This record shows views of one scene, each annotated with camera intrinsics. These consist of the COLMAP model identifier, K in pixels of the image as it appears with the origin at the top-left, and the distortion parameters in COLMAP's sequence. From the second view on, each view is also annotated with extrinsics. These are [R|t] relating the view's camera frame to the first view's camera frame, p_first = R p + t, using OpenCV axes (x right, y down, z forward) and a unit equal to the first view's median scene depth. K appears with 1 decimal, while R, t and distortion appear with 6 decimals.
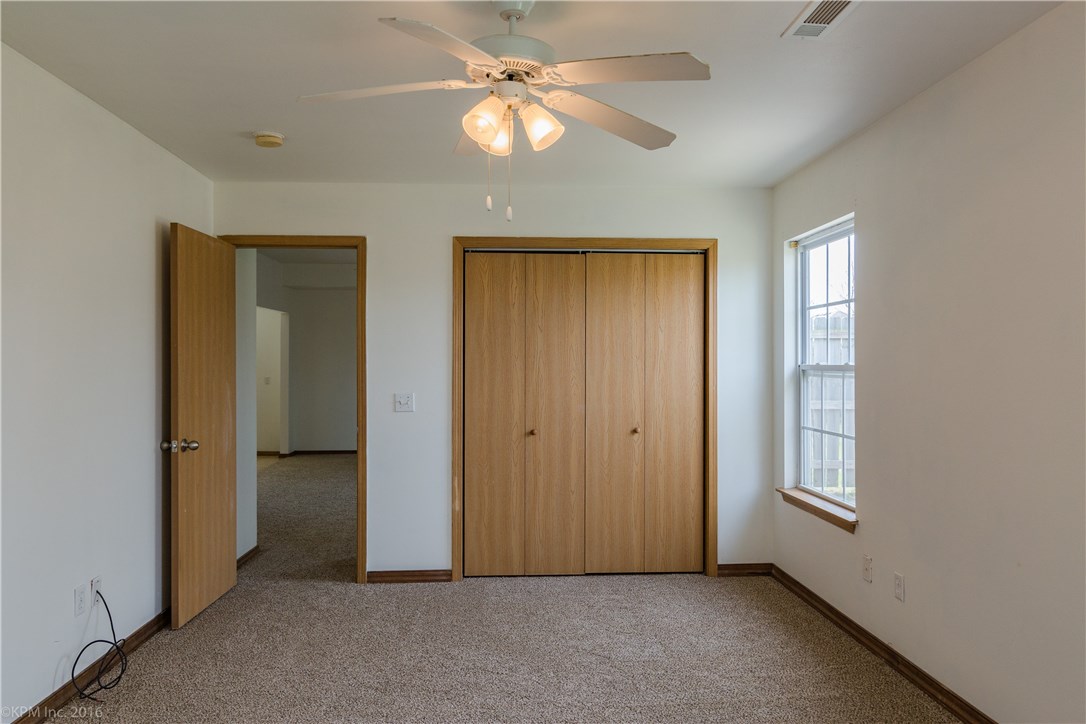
lens RADIAL K [[750.3, 0, 543.0], [0, 750.3, 362.0], [0, 0, 1]] dist [0.003825, 0.000172]
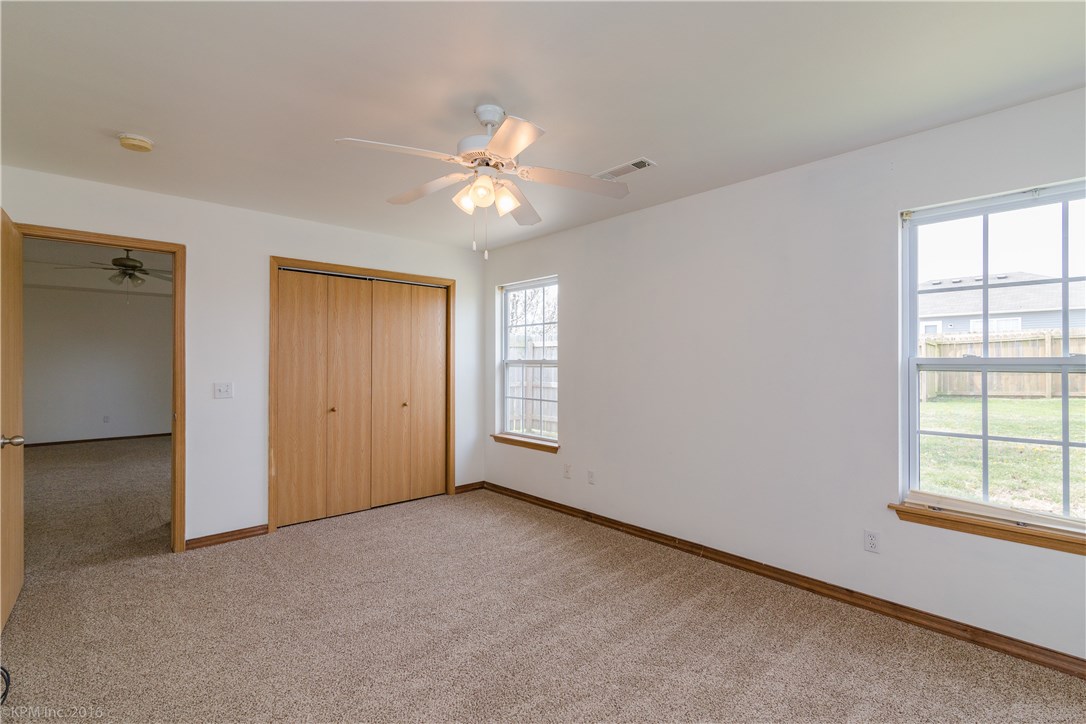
lens RADIAL K [[496.0, 0, 543.0], [0, 496.0, 362.0], [0, 0, 1]] dist [0.001212, -0.000067]
pose [[0.778575, 0.002017, 0.627548, -0.279073], [-0.003227, 0.999994, 0.000790, 0.006879], [-0.627543, -0.002640, 0.778577, 0.075388]]
